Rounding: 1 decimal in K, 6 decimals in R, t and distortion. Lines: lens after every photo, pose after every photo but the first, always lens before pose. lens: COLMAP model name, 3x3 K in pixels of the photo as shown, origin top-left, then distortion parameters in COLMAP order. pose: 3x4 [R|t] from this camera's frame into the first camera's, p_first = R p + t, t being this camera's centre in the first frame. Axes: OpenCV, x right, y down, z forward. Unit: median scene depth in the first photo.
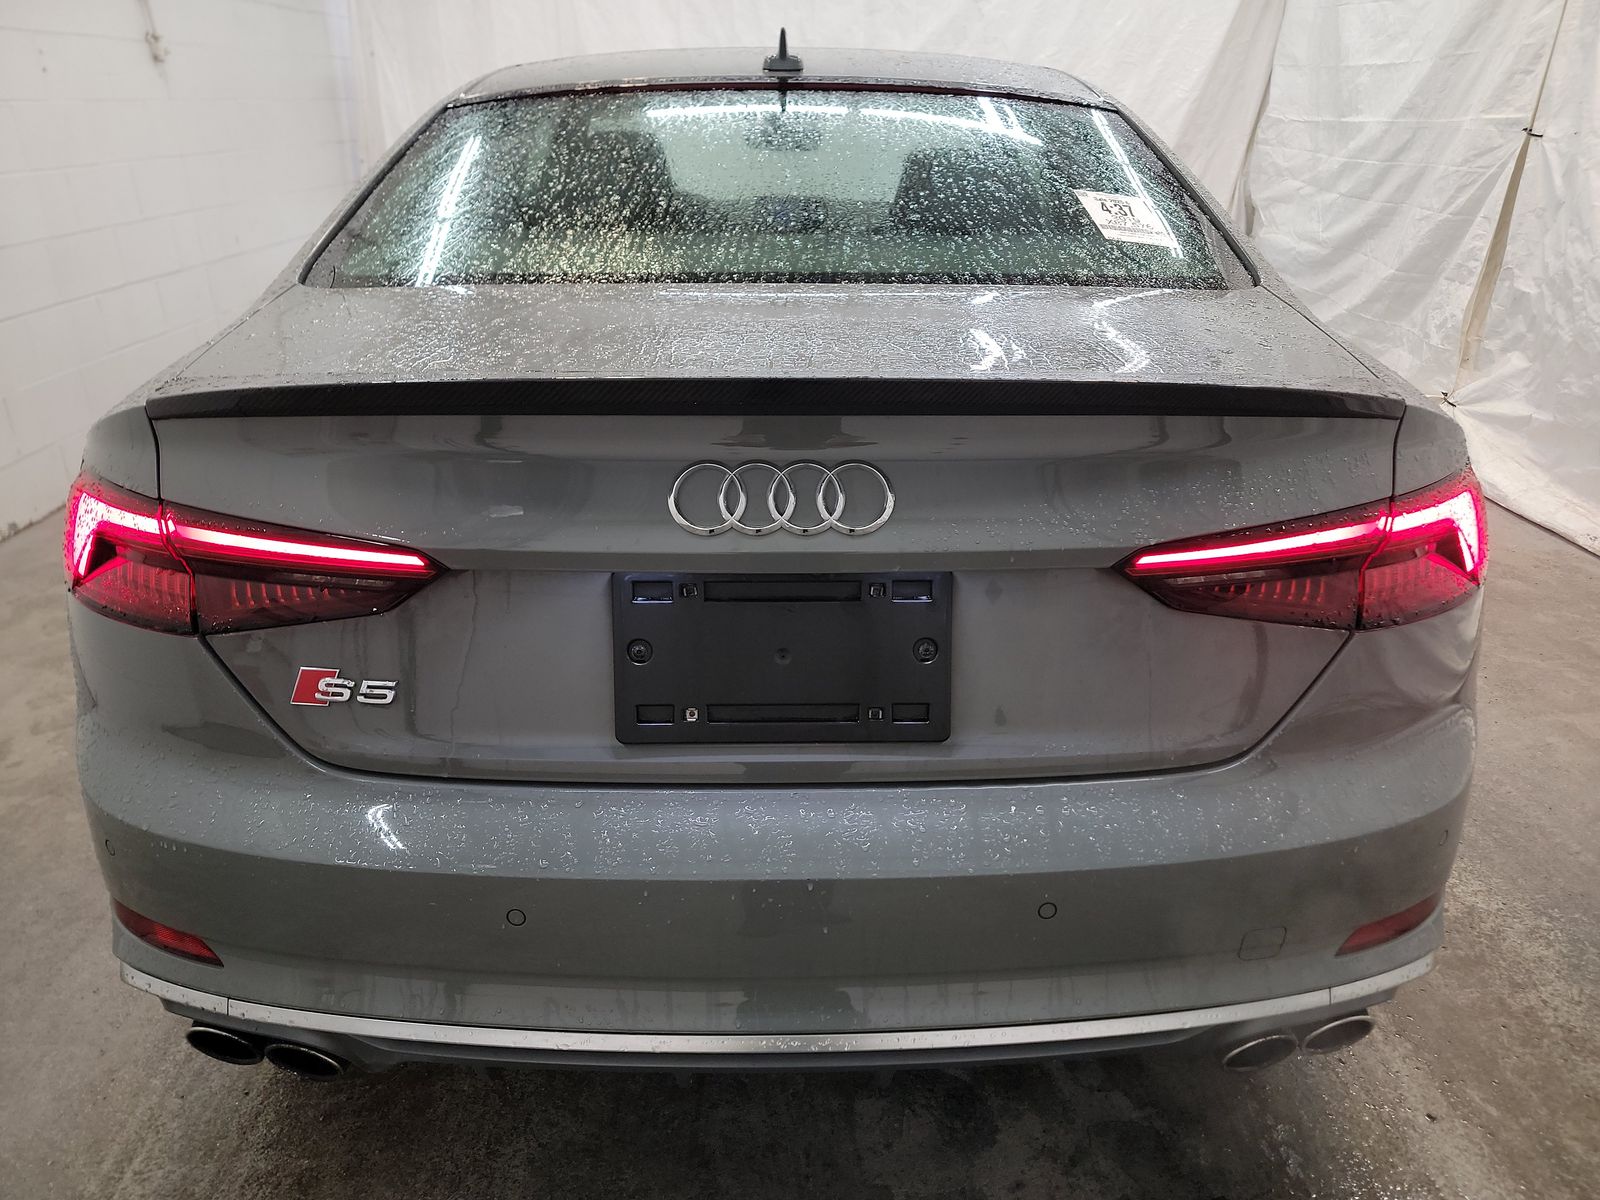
lens RADIAL K [[1080.1, 0, 831.4], [0, 1080.1, 641.2], [0, 0, 1]] dist [0.061574, -0.053737]
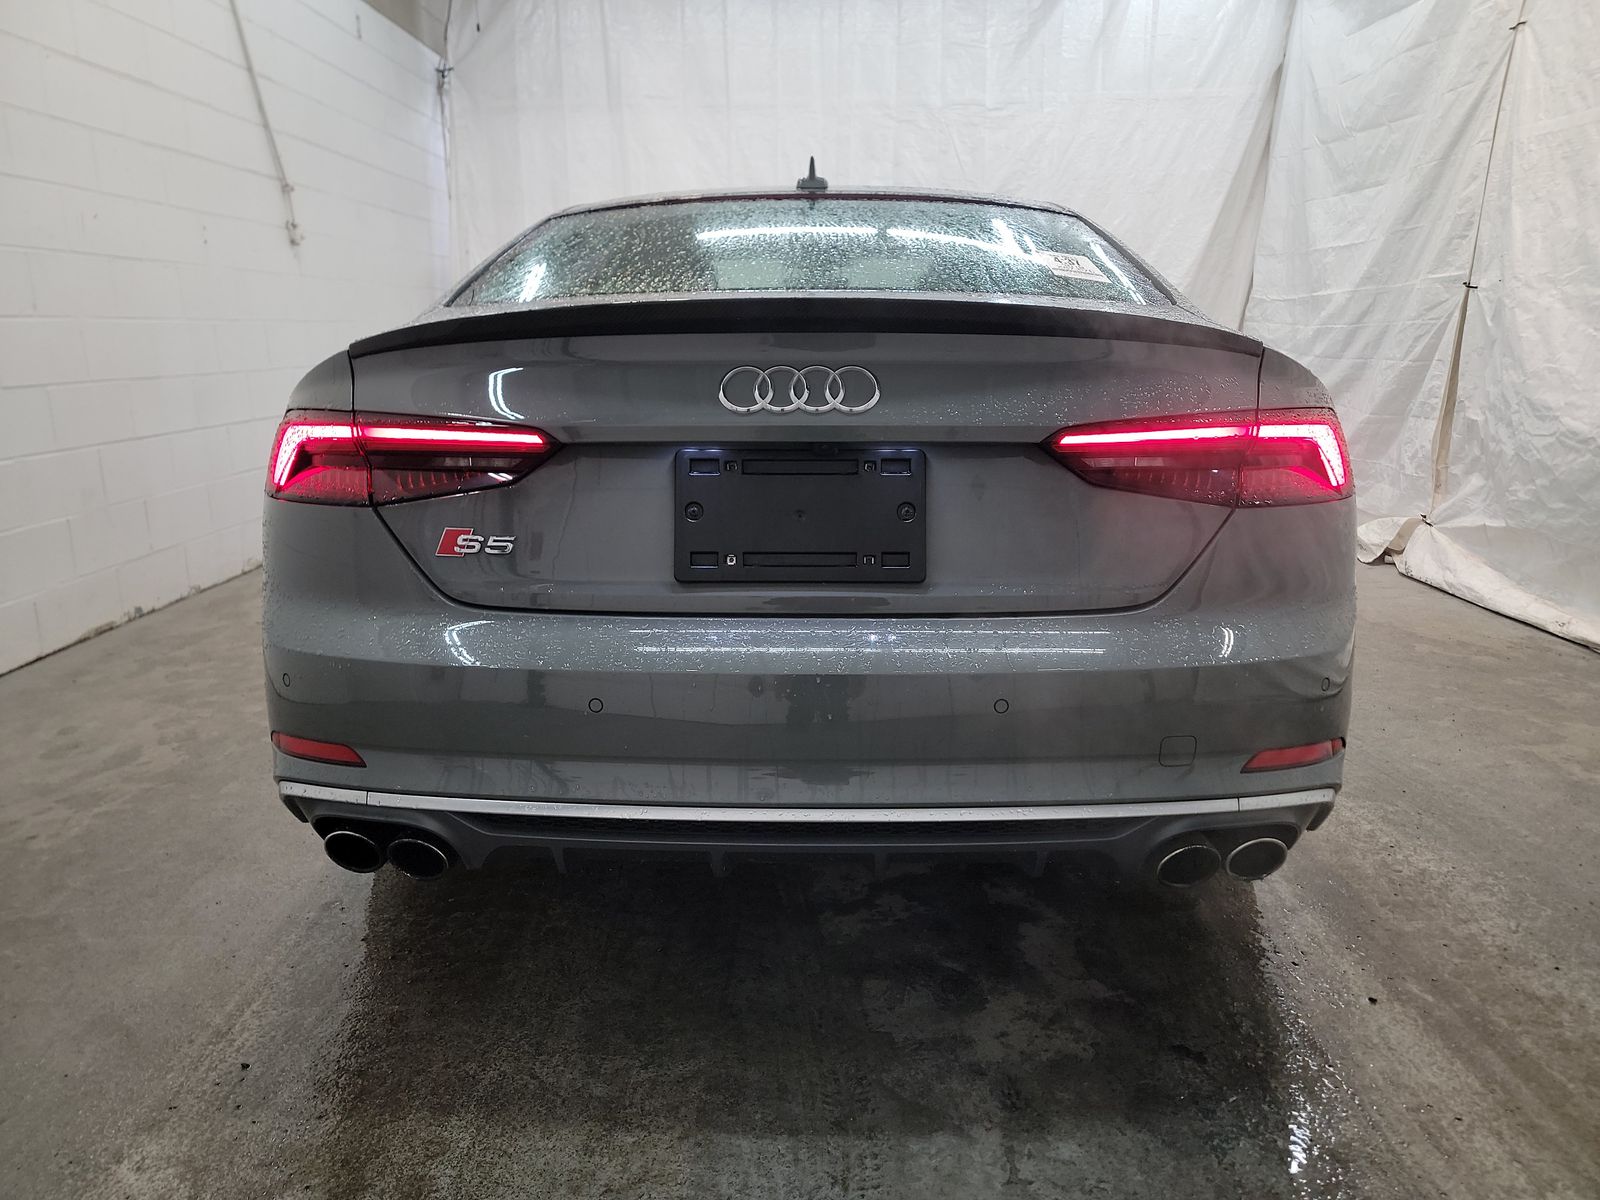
lens RADIAL K [[1080.1, 0, 831.4], [0, 1080.1, 641.2], [0, 0, 1]] dist [0.061574, -0.053737]
pose [[0.999441, -0.000173, -0.033443, 0.026631], [-0.005807, 0.983902, -0.178613, 0.277987], [0.032936, 0.178707, 0.983351, -0.199297]]
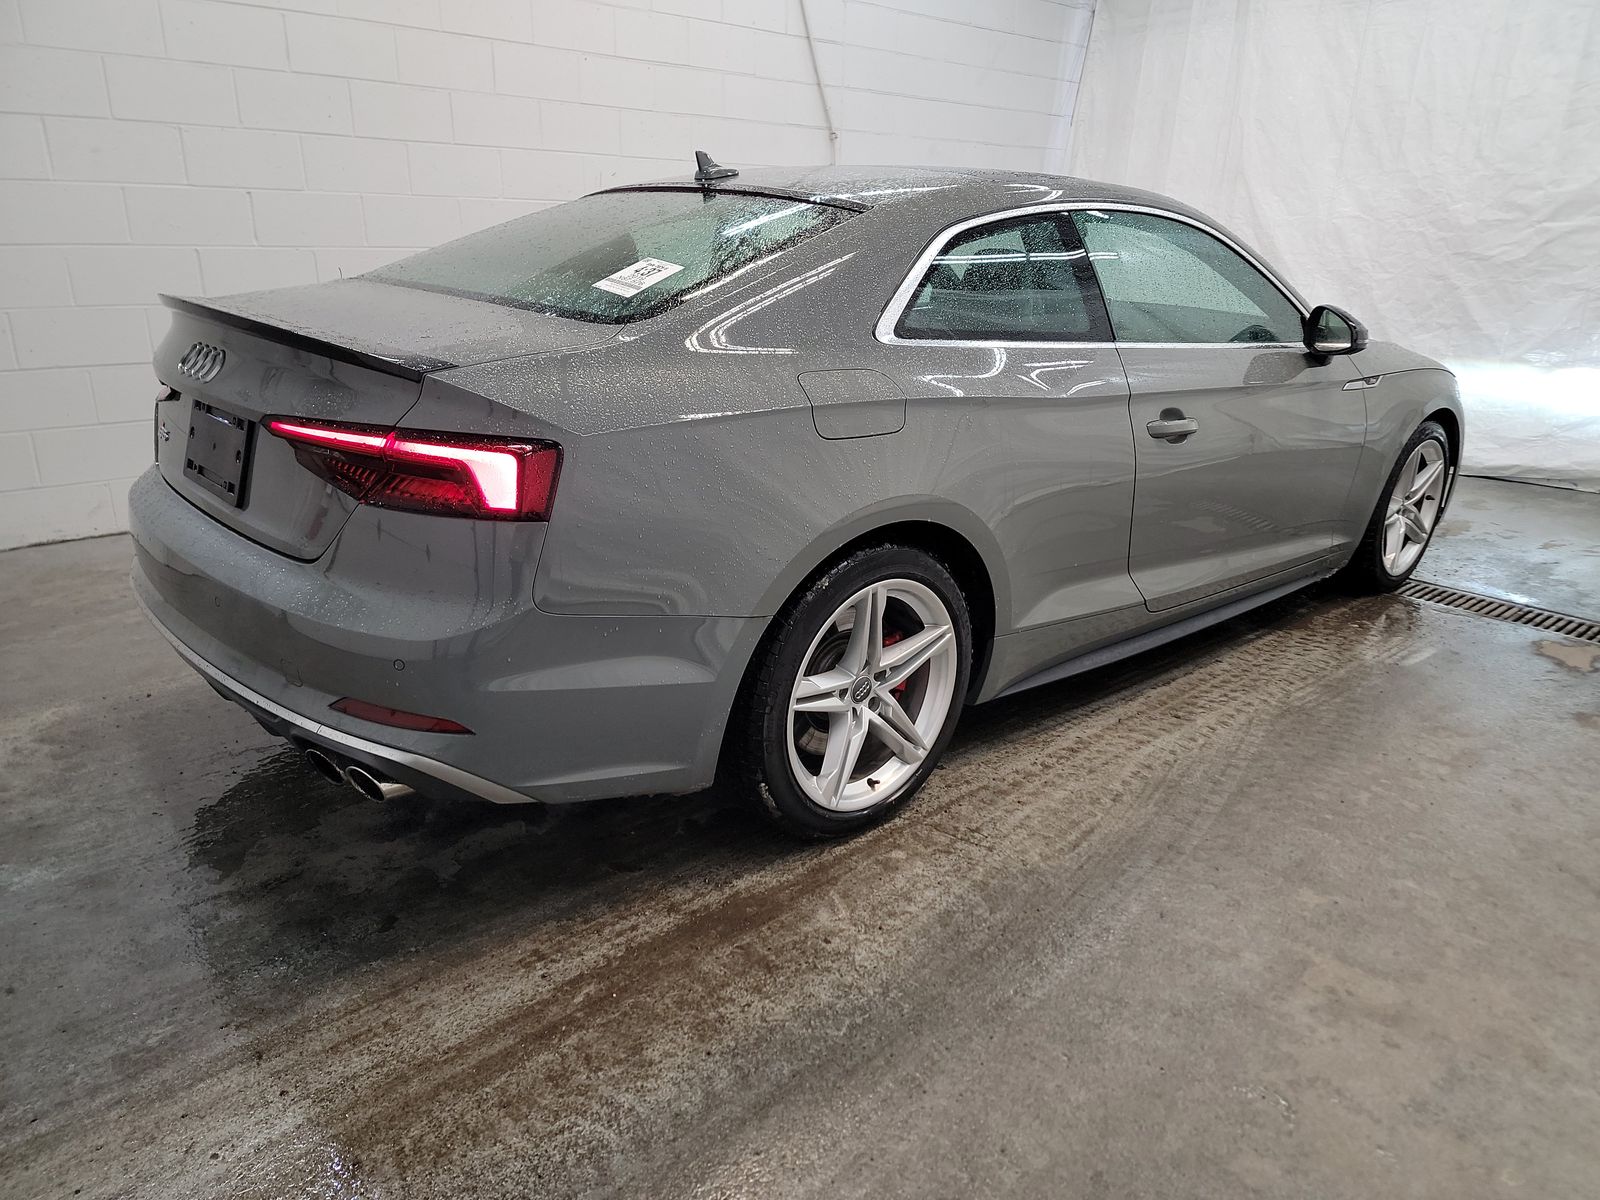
lens RADIAL K [[1134.6, 0, 921.7], [0, 1134.6, 663.7], [0, 0, 1]] dist [0.023668, -0.000105]
pose [[0.676821, 0.285255, -0.678633, 1.646988], [-0.344966, 0.937286, 0.049931, -0.117470], [0.650316, 0.200311, 0.732779, 0.256328]]
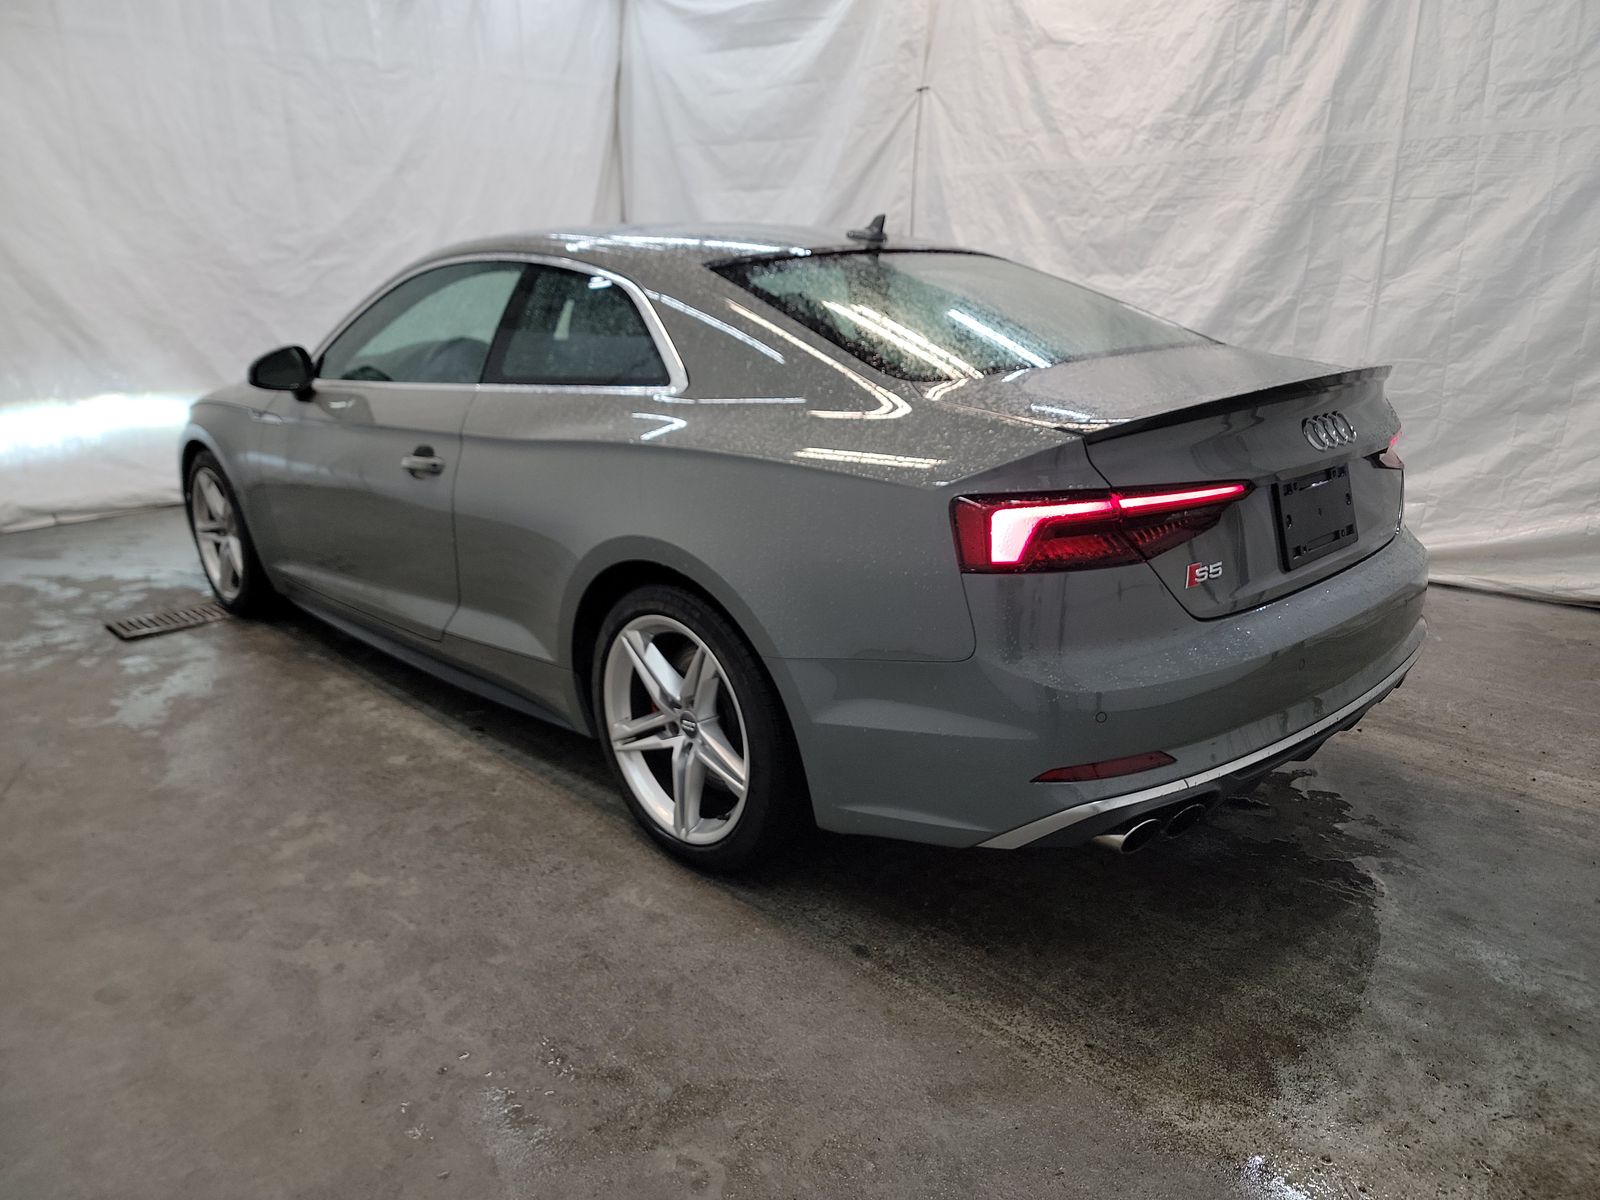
lens RADIAL K [[1113.3, 0, 802.6], [0, 1113.3, 604.7], [0, 0, 1]] dist [0.049082, -0.001175]
pose [[0.726737, -0.215284, 0.652308, -1.488083], [0.313376, 0.948948, -0.035948, -0.028315], [-0.611268, 0.230543, 0.757101, 0.000599]]
